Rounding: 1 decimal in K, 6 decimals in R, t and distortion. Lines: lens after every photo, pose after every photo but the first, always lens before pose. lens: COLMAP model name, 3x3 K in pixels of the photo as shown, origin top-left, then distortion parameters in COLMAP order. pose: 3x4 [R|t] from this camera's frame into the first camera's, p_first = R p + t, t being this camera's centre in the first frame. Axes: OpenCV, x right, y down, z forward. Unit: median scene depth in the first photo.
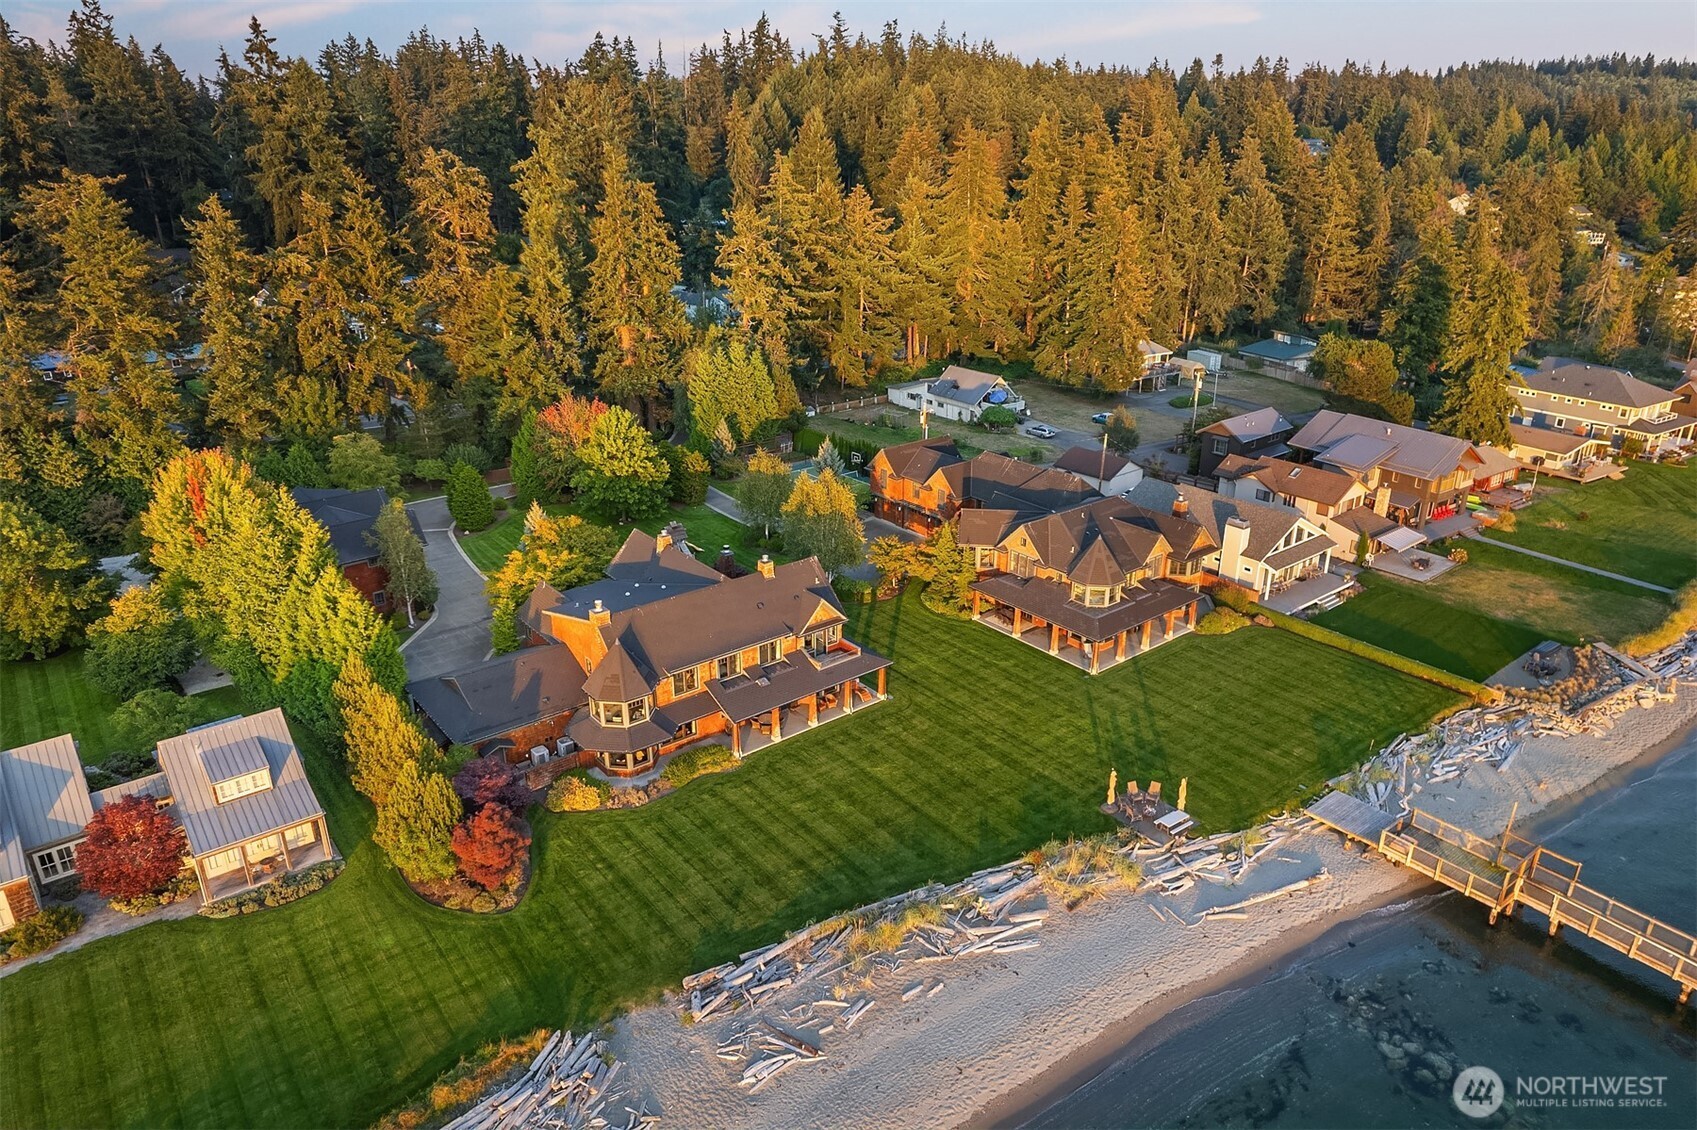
lens RADIAL K [[1097.8, 0, 848.5], [0, 1097.8, 565.0], [0, 0, 1]] dist [-0.076866, 0.066683]
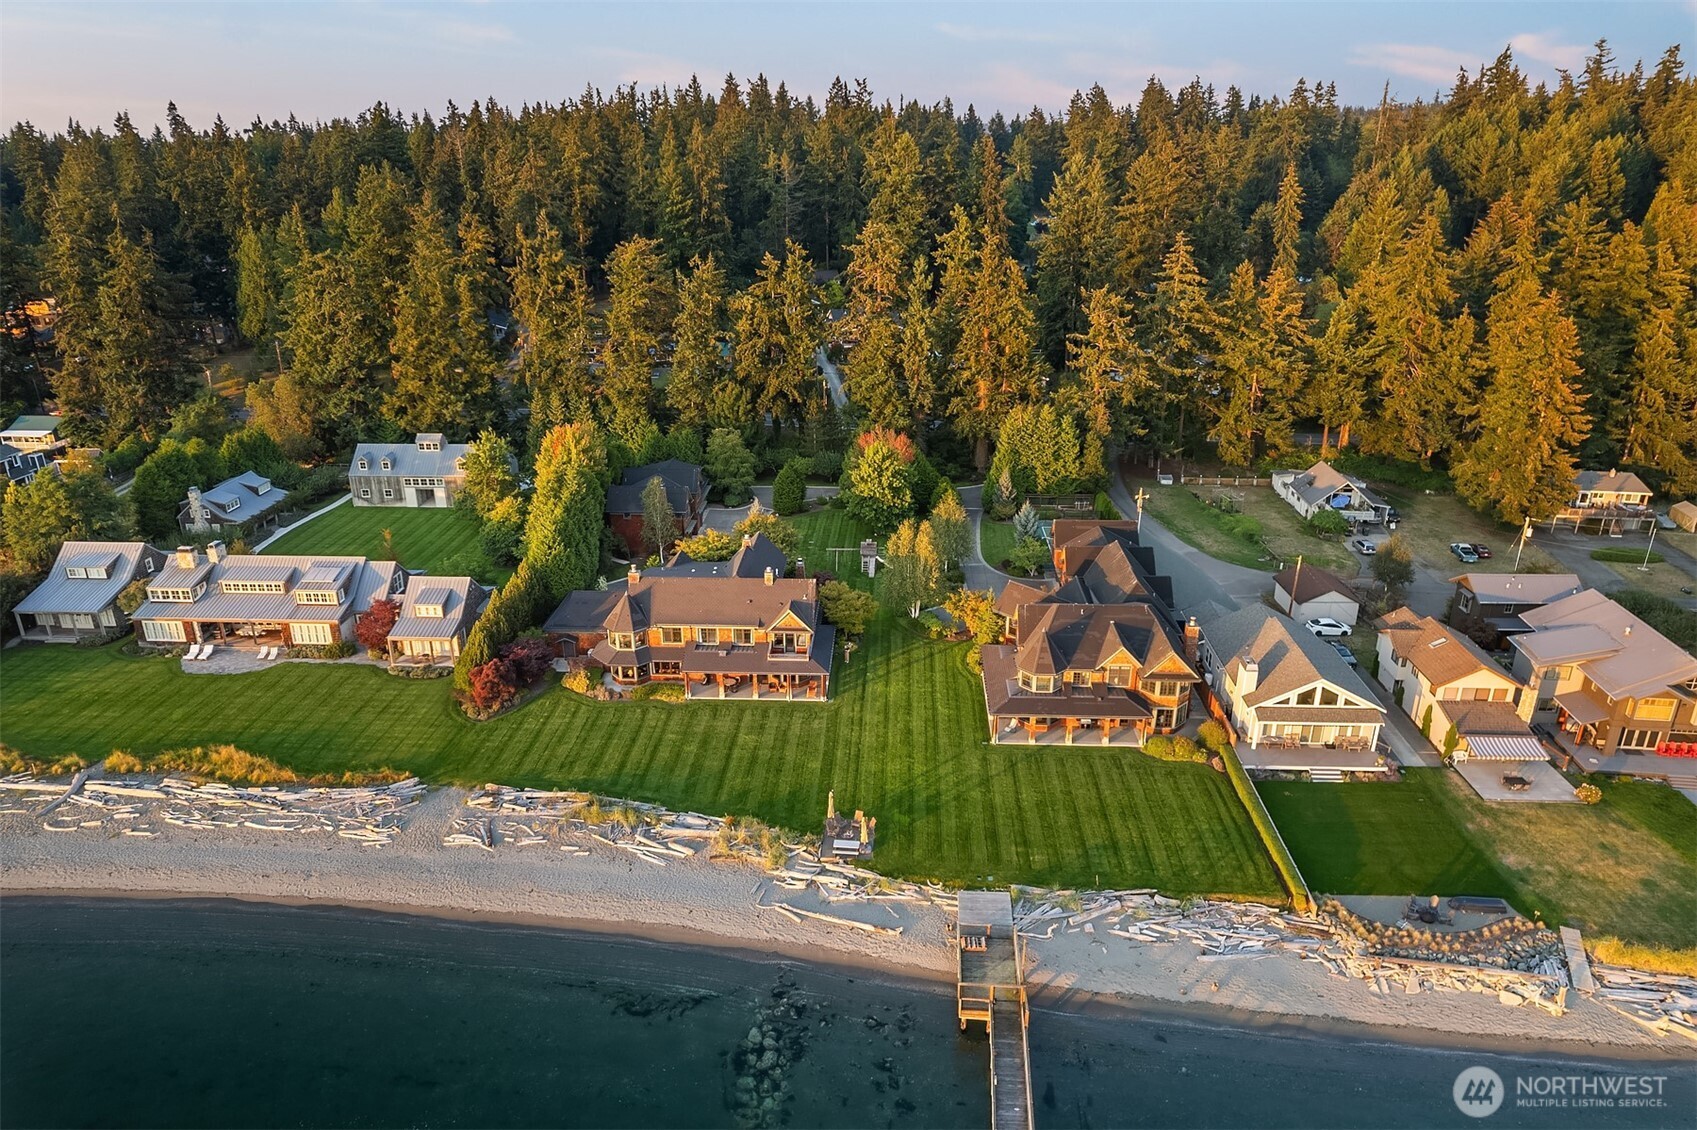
lens RADIAL K [[1097.8, 0, 848.5], [0, 1097.8, 565.0], [0, 0, 1]] dist [-0.076866, 0.066683]
pose [[0.743291, 0.235359, -0.626199, 0.837929], [-0.241680, 0.967320, 0.076699, -0.138253], [0.623786, 0.094330, 0.775882, 0.018372]]
